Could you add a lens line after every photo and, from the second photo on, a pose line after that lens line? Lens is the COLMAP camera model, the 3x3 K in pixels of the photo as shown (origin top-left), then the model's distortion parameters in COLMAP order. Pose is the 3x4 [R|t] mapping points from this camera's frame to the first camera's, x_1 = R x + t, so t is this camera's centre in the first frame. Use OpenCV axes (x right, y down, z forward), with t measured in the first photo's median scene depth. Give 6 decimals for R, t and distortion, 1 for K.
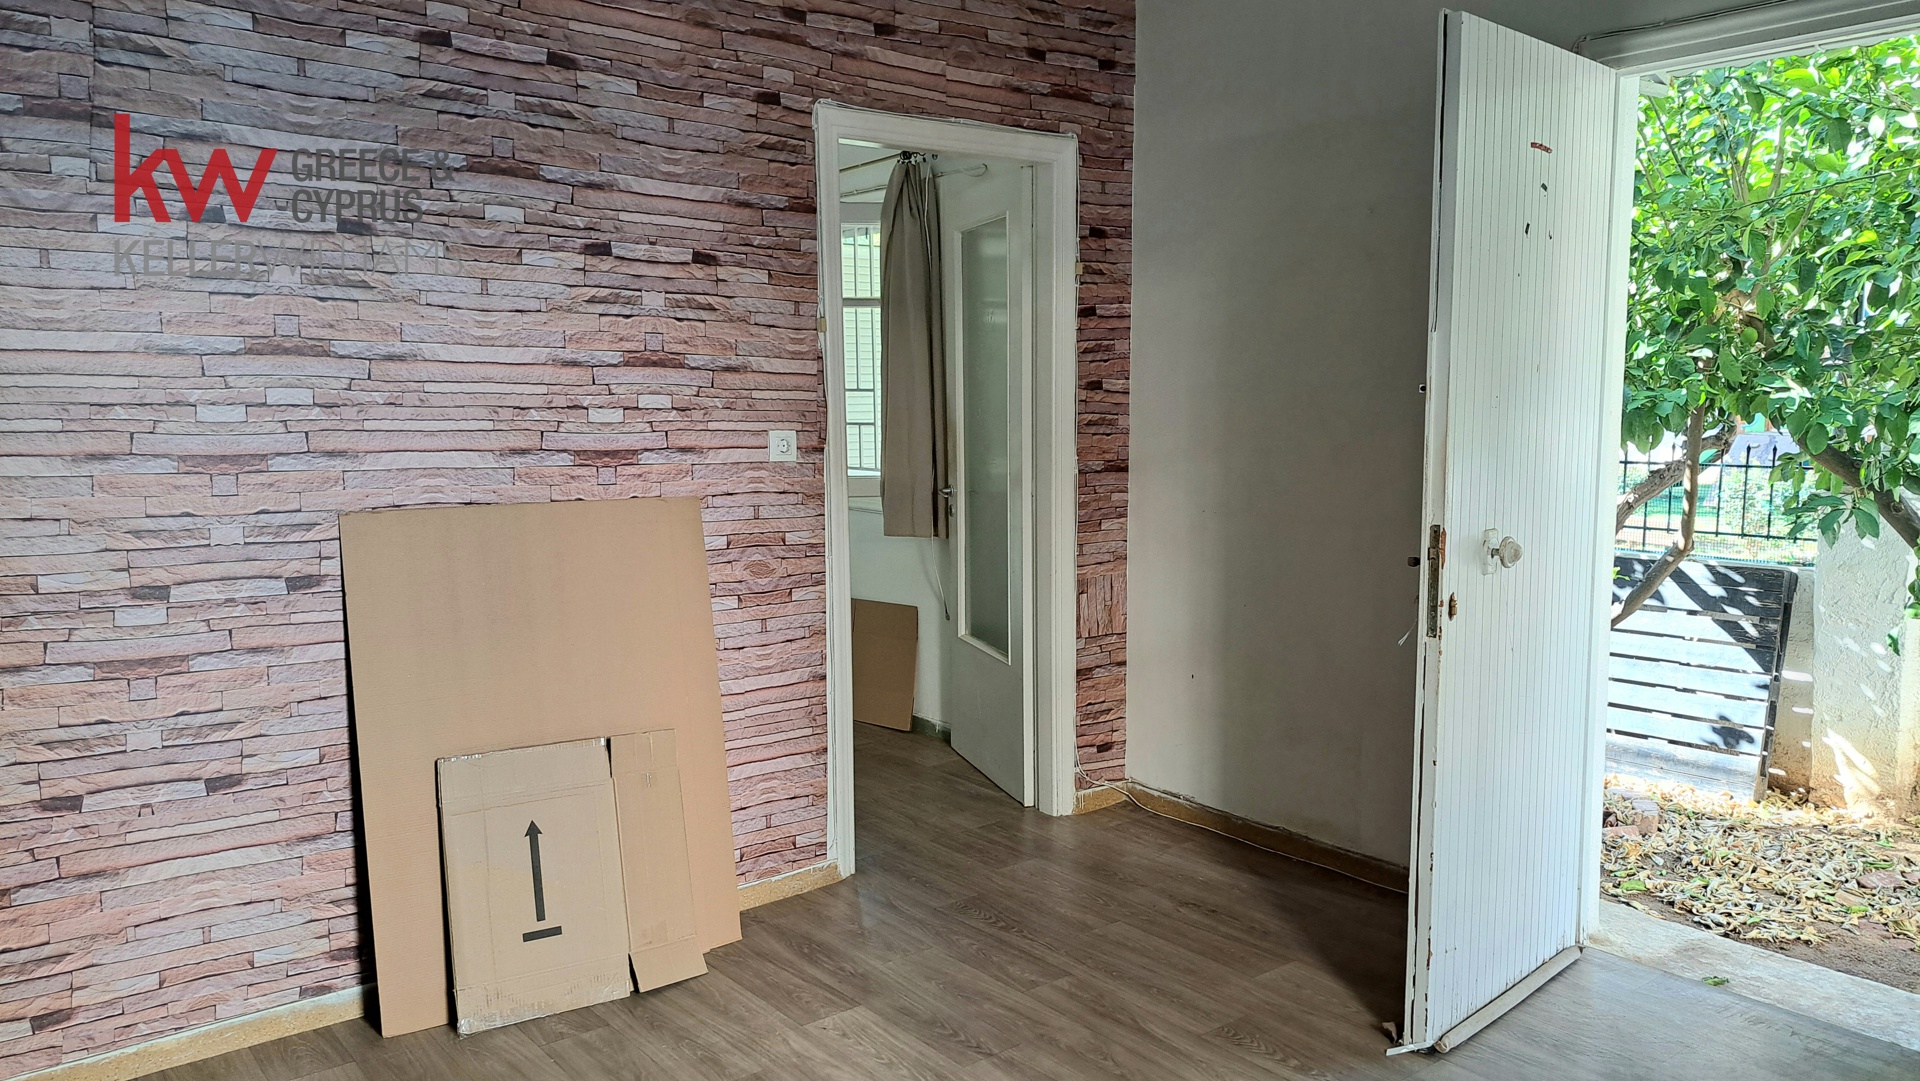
lens RADIAL K [[1342.7, 0, 1014.2], [0, 1342.7, 595.6], [0, 0, 1]] dist [0.044773, -0.058966]
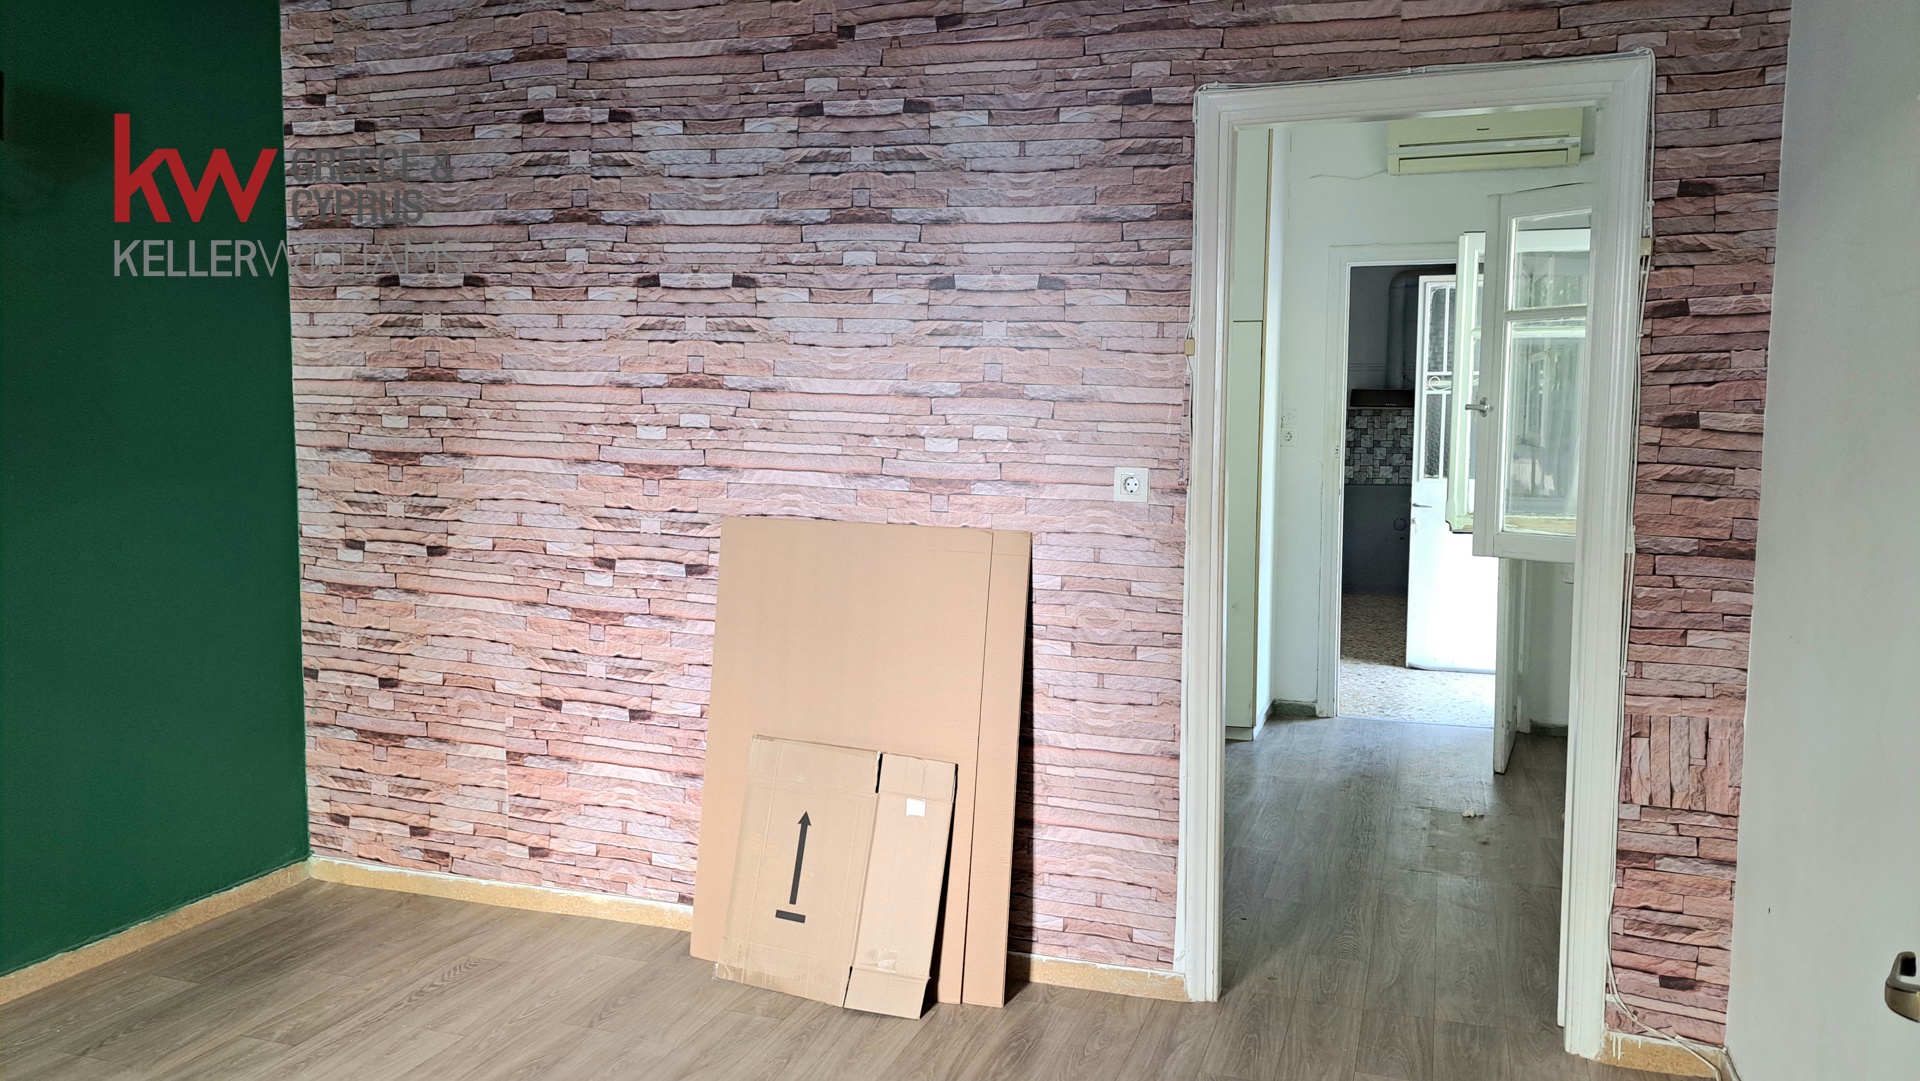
lens RADIAL K [[1342.7, 0, 1014.1], [0, 1342.7, 587.7], [0, 0, 1]] dist [0.044773, -0.058966]
pose [[0.528782, 0.104529, -0.842296, 0.580386], [-0.147458, 0.988610, 0.030115, -0.063537], [0.835850, 0.108279, 0.538173, 0.499032]]
